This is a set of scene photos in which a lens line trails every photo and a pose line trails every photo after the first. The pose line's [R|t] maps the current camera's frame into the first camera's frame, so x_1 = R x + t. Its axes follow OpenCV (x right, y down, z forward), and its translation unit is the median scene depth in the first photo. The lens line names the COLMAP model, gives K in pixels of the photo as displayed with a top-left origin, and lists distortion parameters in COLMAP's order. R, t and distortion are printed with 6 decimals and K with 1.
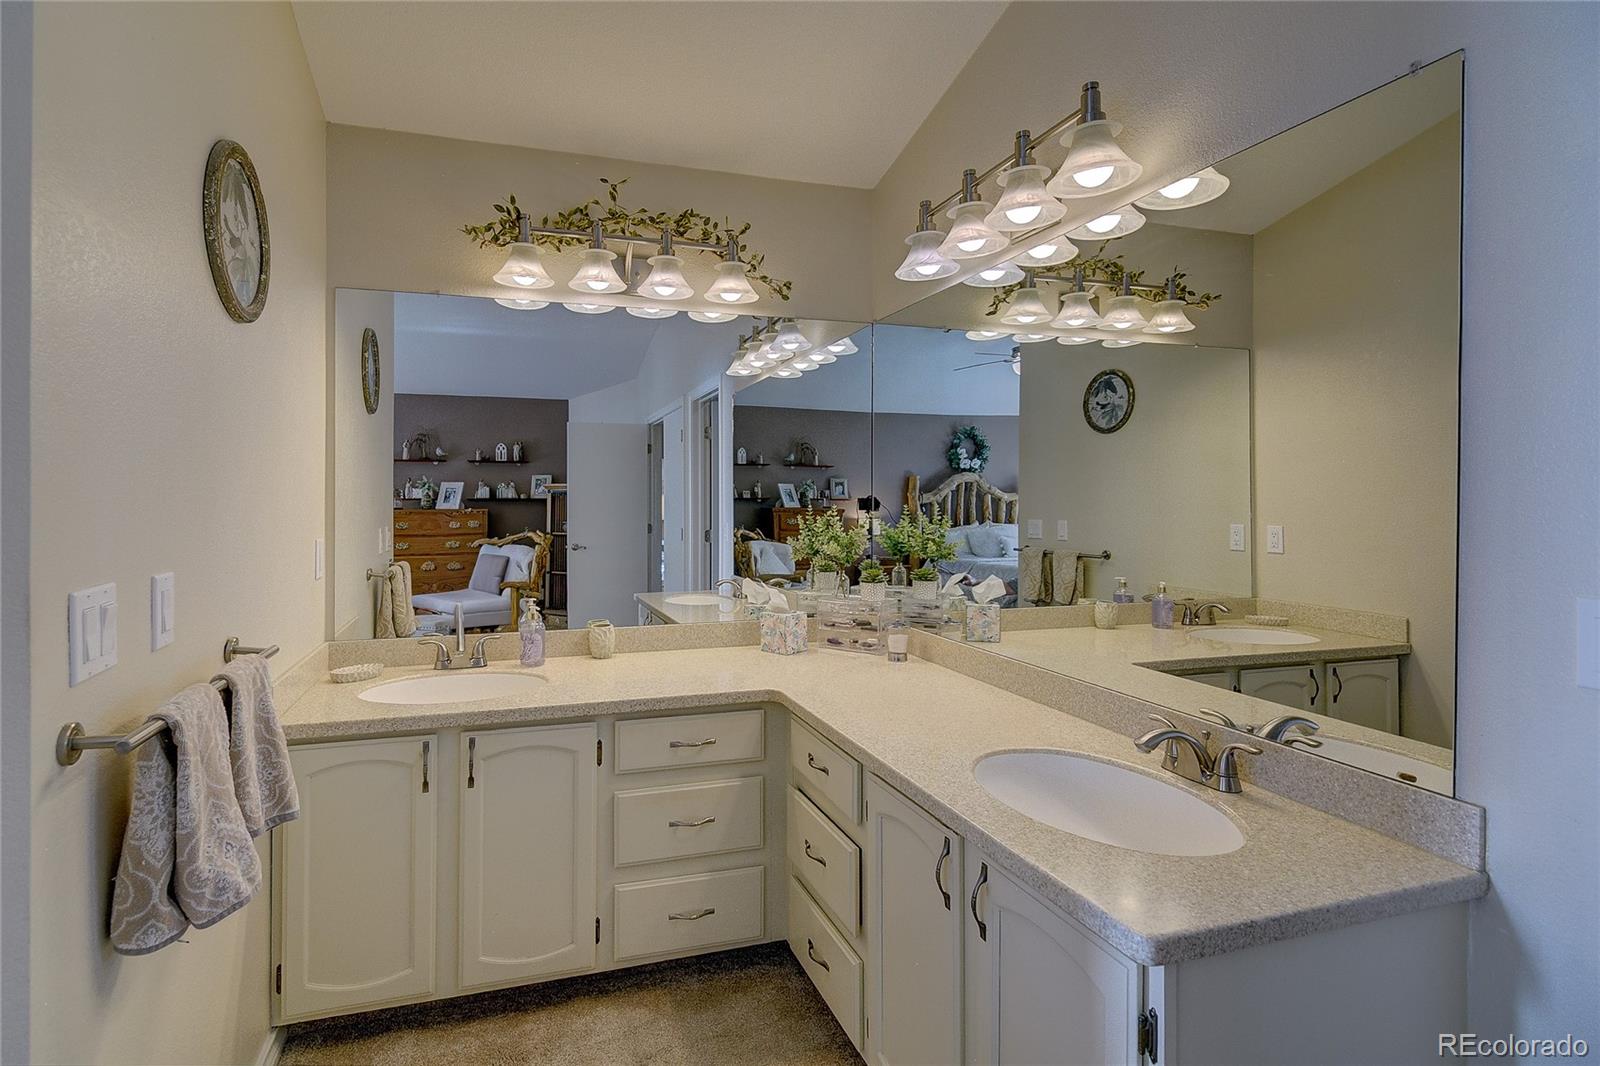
lens RADIAL K [[739.5, 0, 768.9], [0, 739.5, 513.3], [0, 0, 1]] dist [0.000734, -0.013576]
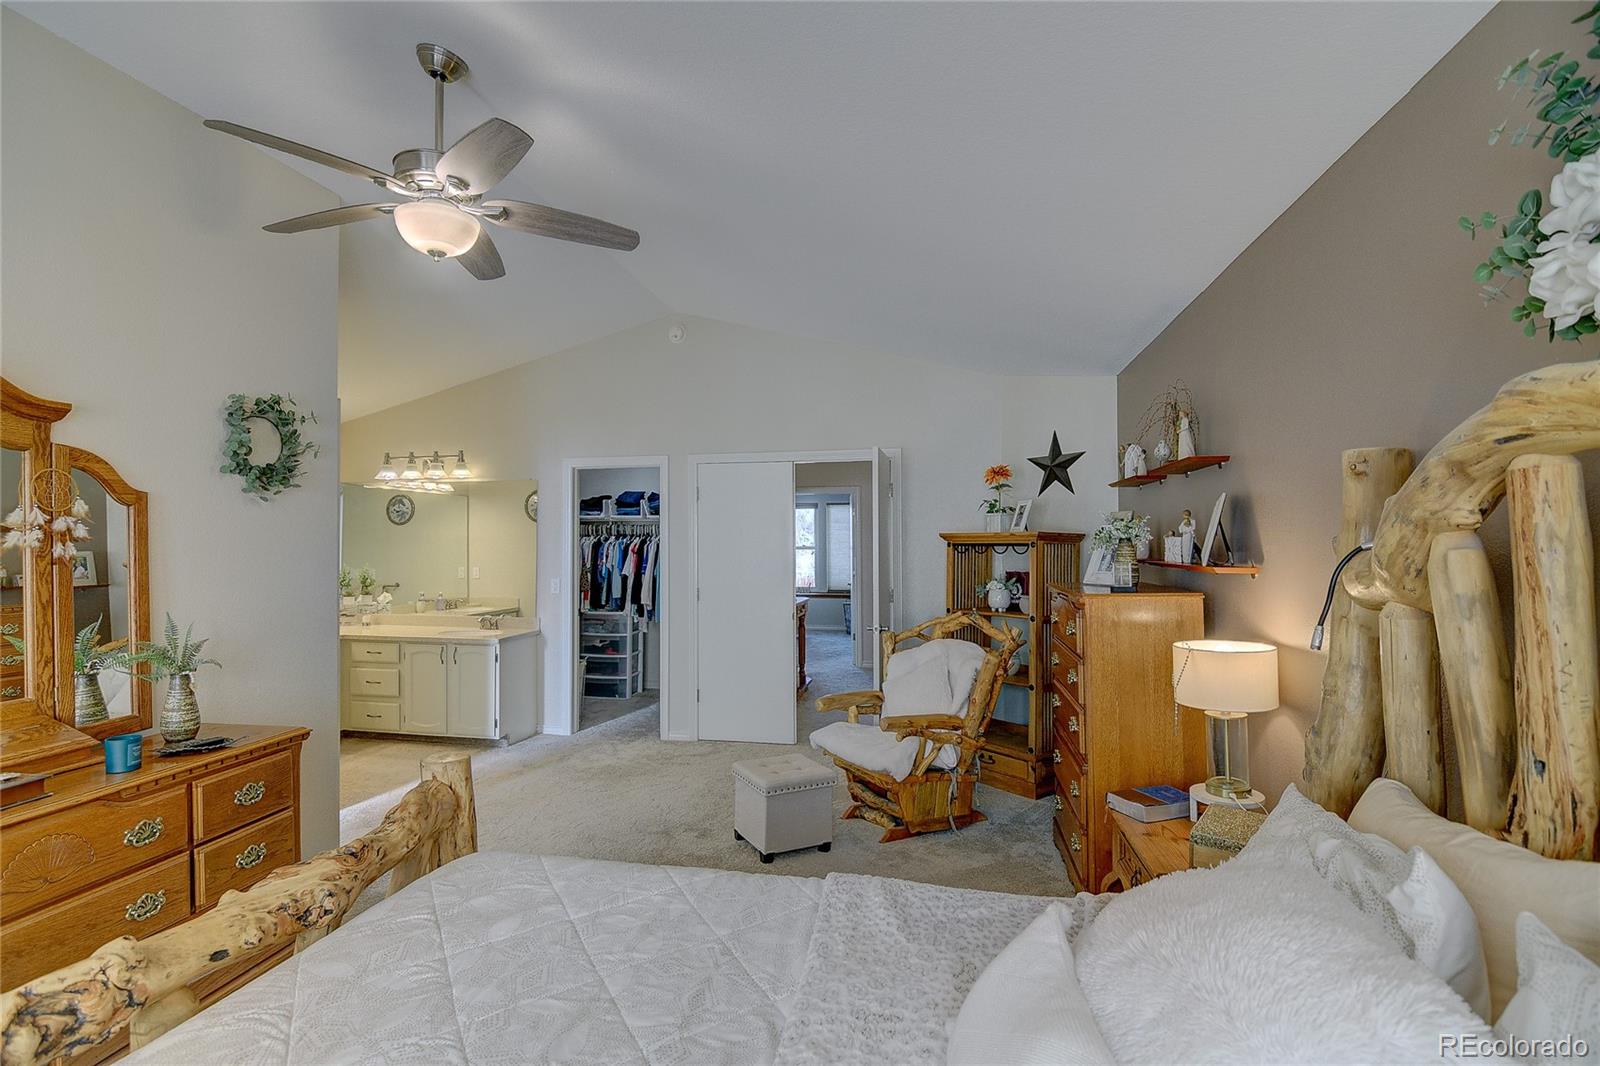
lens RADIAL K [[739.5, 0, 768.9], [0, 739.5, 513.3], [0, 0, 1]] dist [0.000734, -0.013576]
pose [[0.469356, 0.045668, 0.881827, -1.171070], [-0.000771, 0.998683, -0.051309, -0.047520], [-0.883009, 0.023402, 0.468773, -1.170566]]
